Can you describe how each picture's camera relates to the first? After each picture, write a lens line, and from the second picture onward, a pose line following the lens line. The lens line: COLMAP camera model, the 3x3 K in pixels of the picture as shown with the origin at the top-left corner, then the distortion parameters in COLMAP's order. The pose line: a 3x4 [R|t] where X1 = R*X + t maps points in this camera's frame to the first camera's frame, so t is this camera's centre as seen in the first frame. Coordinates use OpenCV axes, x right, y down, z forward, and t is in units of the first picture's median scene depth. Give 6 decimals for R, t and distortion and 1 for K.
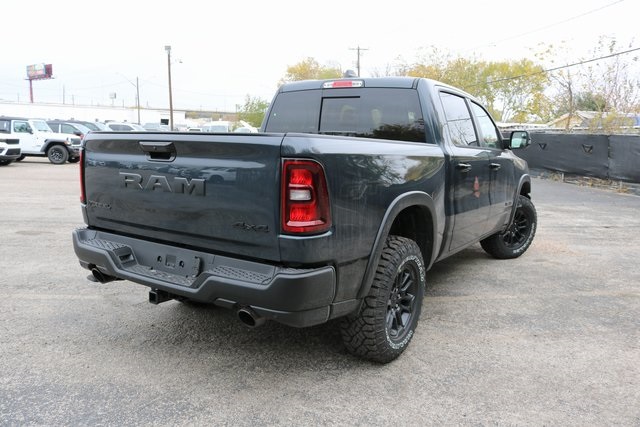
lens RADIAL K [[529.0, 0, 320.0], [0, 529.0, 213.5], [0, 0, 1]] dist [-0.177293, 0.159610]
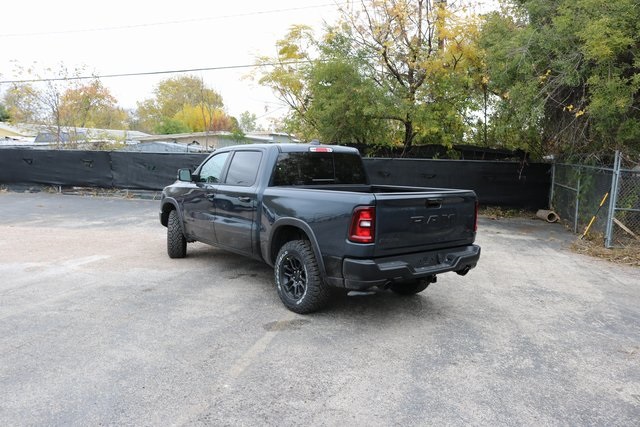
lens RADIAL K [[529.0, 0, 320.0], [0, 529.0, 213.5], [0, 0, 1]] dist [-0.177293, 0.159610]
pose [[0.336219, -0.117474, 0.934429, -0.612936], [0.117064, 0.989708, 0.082303, -0.078035], [-0.934480, 0.081716, 0.346511, 0.196354]]
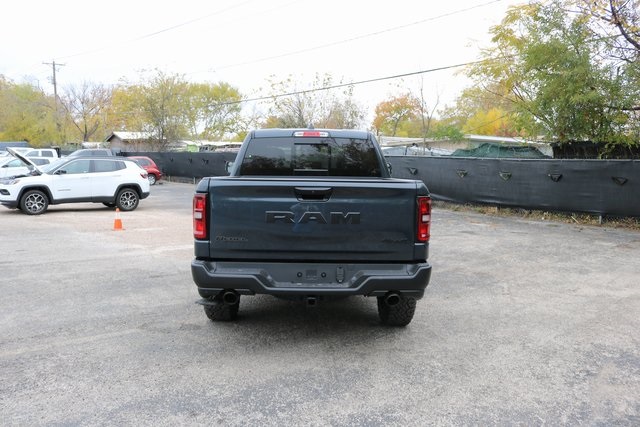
lens RADIAL K [[529.0, 0, 320.0], [0, 529.0, 213.5], [0, 0, 1]] dist [-0.177293, 0.159610]
pose [[0.827673, -0.068022, 0.557073, -0.289648], [0.085040, 0.996367, -0.004686, -0.016297], [-0.554730, 0.051252, 0.830451, -0.044090]]
